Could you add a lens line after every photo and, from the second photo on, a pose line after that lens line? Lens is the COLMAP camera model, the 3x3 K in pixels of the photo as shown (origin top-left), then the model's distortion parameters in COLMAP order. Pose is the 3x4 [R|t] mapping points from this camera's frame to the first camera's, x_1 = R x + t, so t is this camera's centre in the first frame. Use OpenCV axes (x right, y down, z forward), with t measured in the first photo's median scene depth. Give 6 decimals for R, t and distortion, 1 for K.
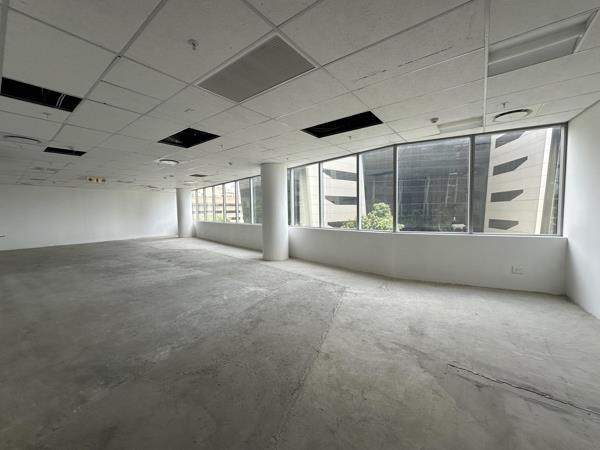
lens RADIAL K [[238.9, 0, 301.0], [0, 238.9, 223.8], [0, 0, 1]] dist [-0.000013, 0.000023]
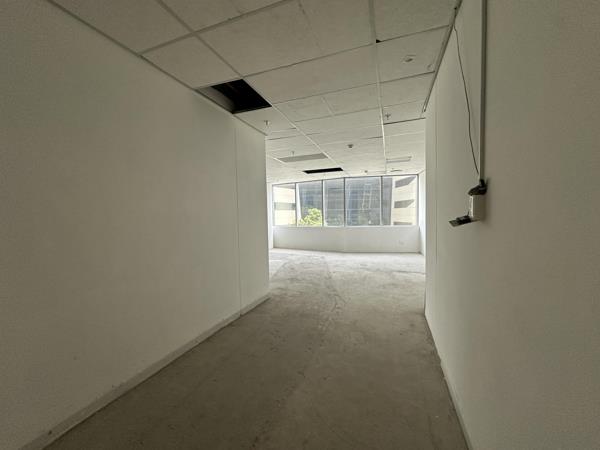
lens RADIAL K [[238.9, 0, 299.6], [0, 238.9, 225.4], [0, 0, 1]] dist [-0.000013, 0.000023]
pose [[0.958295, -0.014249, 0.285425, -0.069000], [0.018392, 0.999761, -0.011843, 0.006855], [-0.285187, 0.016598, 0.958328, -0.094673]]
